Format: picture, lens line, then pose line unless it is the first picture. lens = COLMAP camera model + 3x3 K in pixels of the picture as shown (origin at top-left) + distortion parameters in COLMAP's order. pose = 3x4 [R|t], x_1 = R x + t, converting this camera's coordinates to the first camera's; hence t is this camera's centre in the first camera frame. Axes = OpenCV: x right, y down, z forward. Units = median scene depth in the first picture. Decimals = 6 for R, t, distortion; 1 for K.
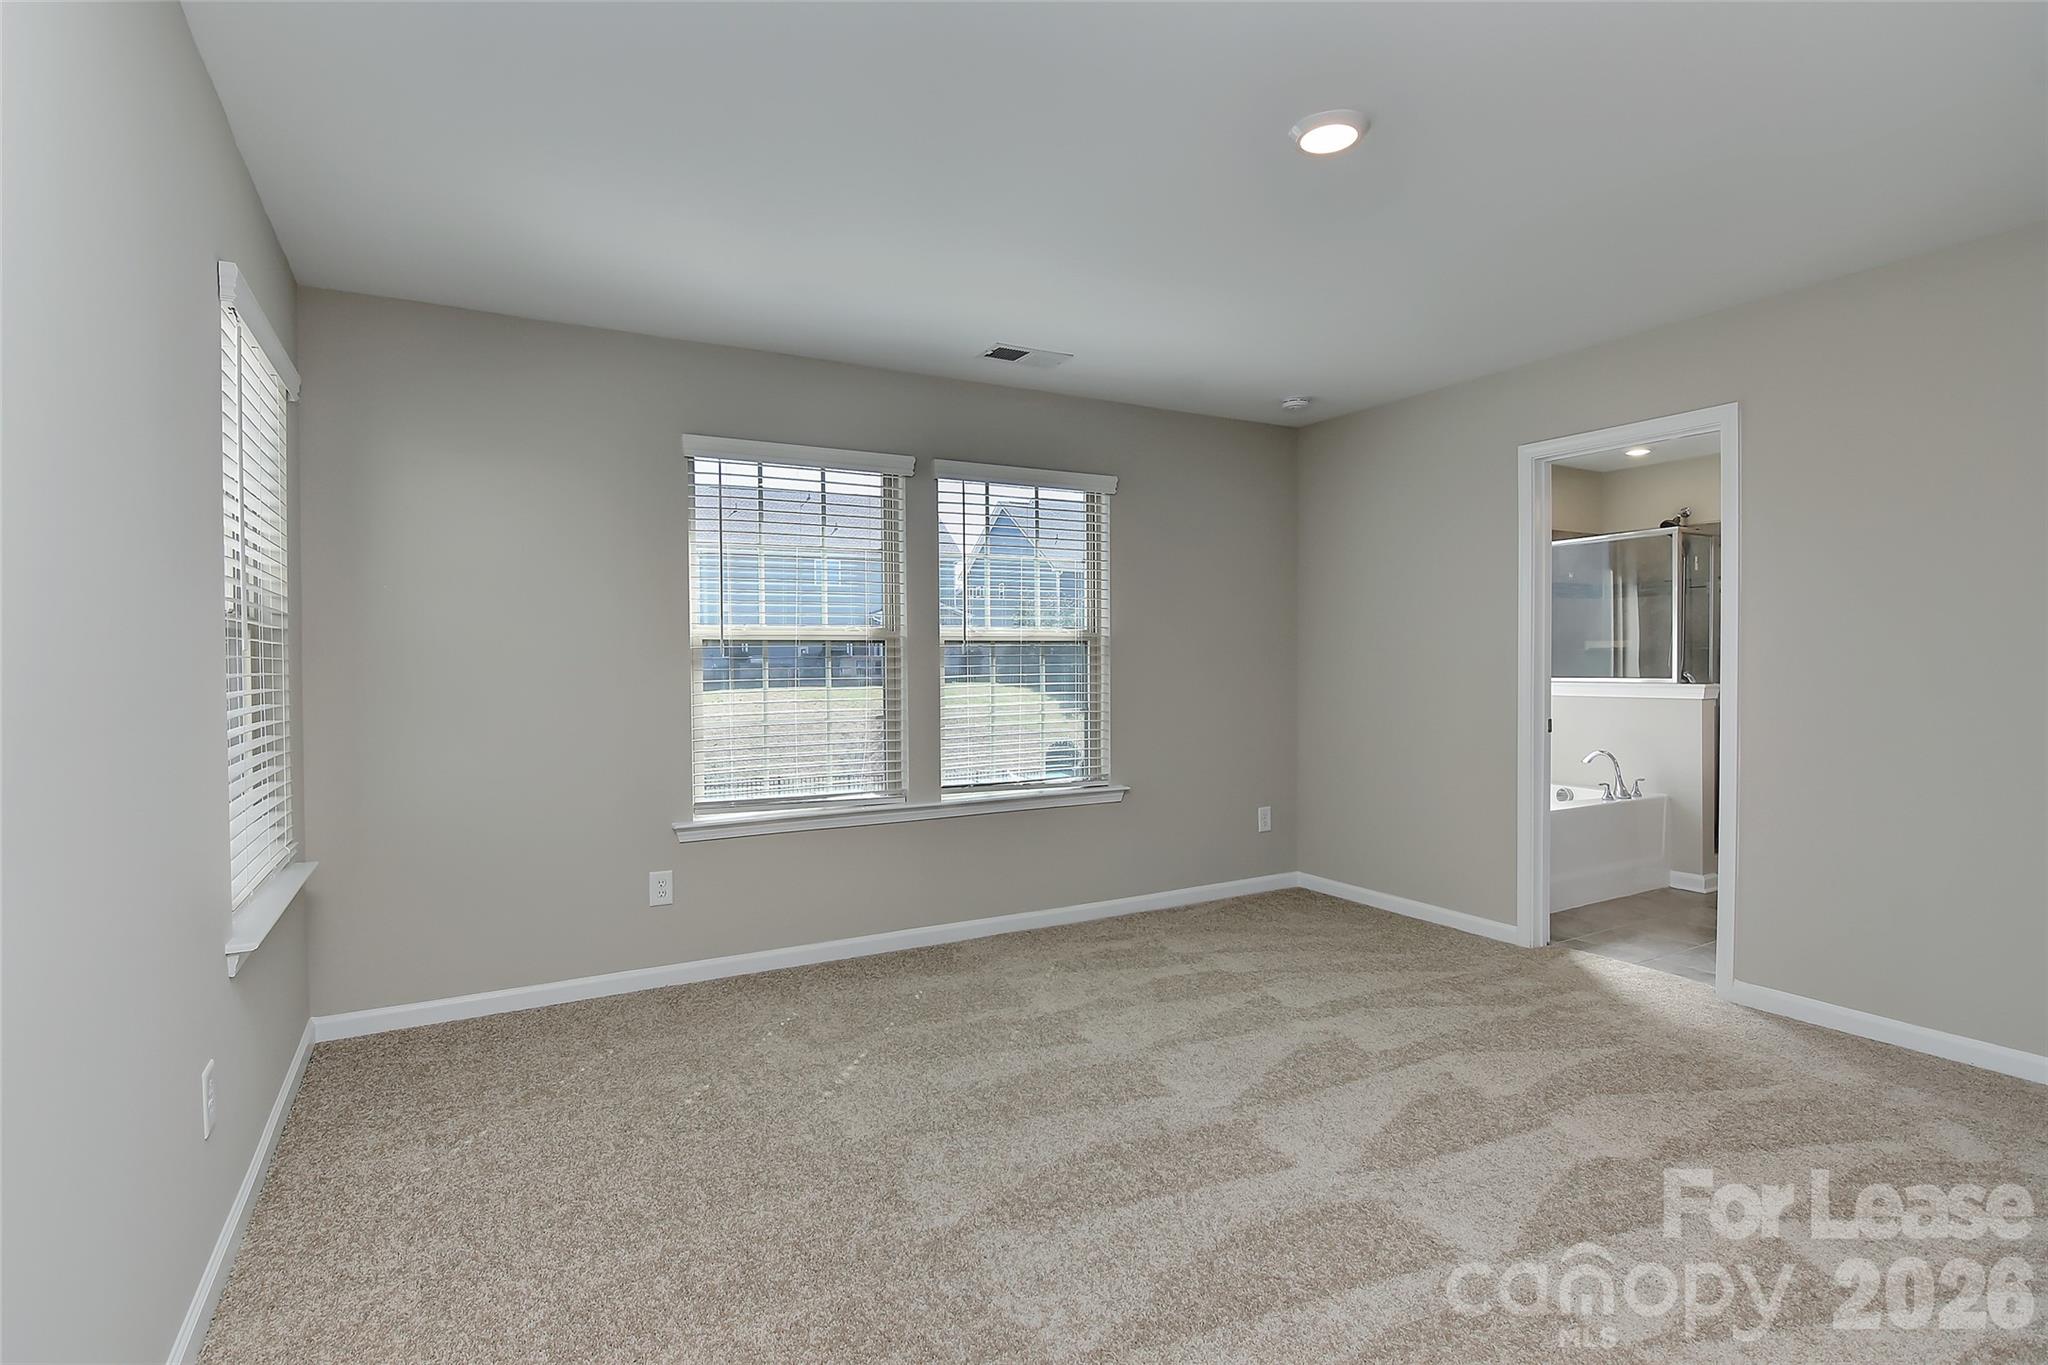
lens RADIAL K [[1037.7, 0, 1024.1], [0, 1037.7, 678.9], [0, 0, 1]] dist [-0.006527, -0.002834]
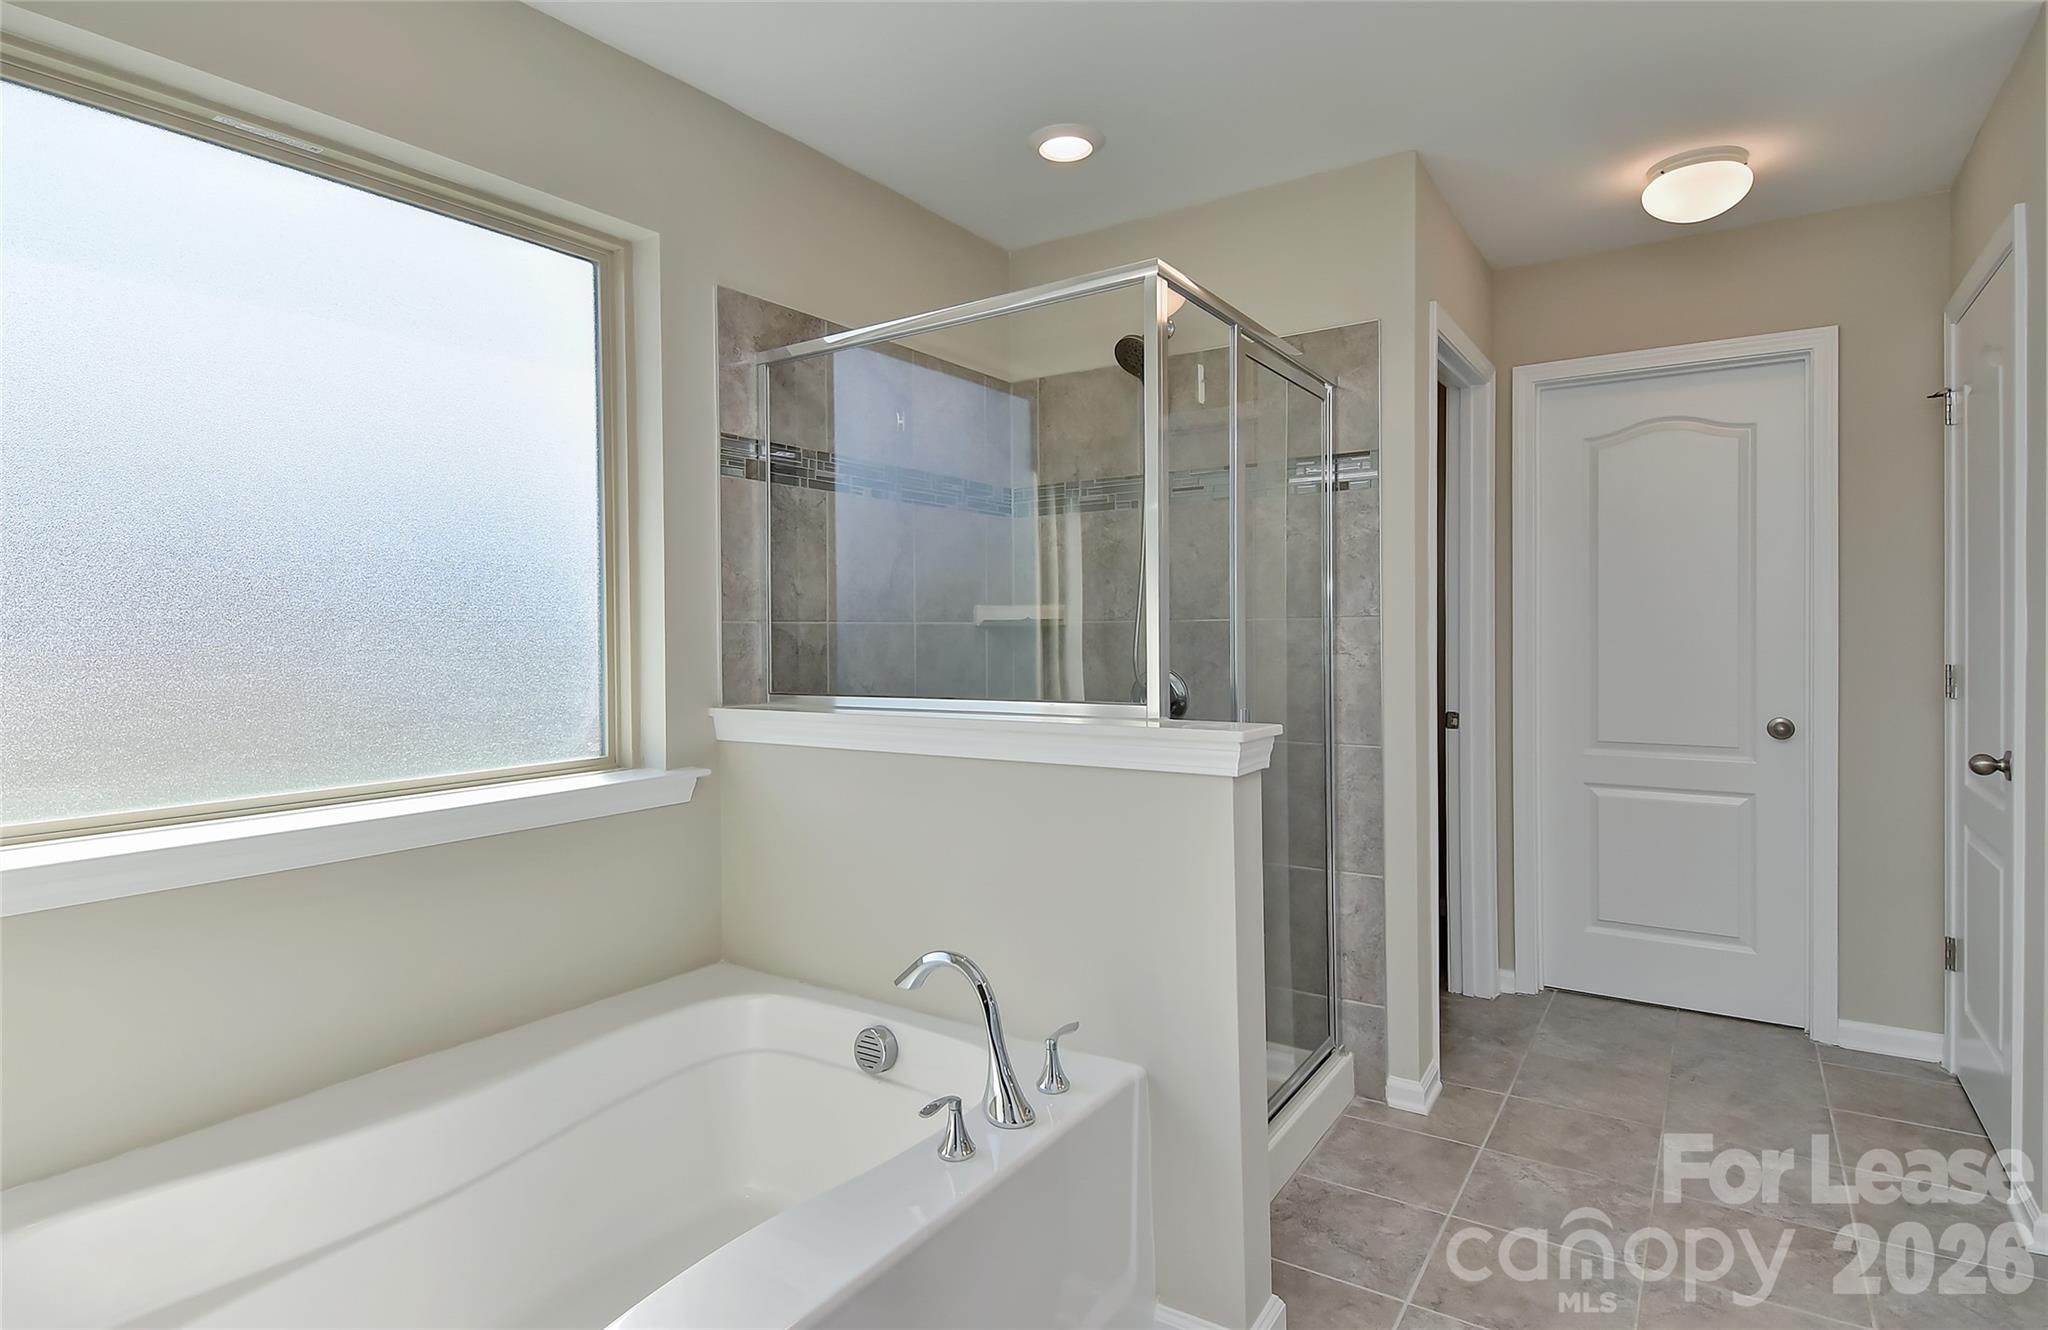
lens RADIAL K [[1049.2, 0, 1026.4], [0, 1049.2, 664.2], [0, 0, 1]] dist [-0.003157, -0.001172]
pose [[0.905789, -0.018513, 0.423324, 0.374391], [0.021967, 0.999753, -0.003282, -0.009016], [-0.423159, 0.012272, 0.905972, 0.593233]]
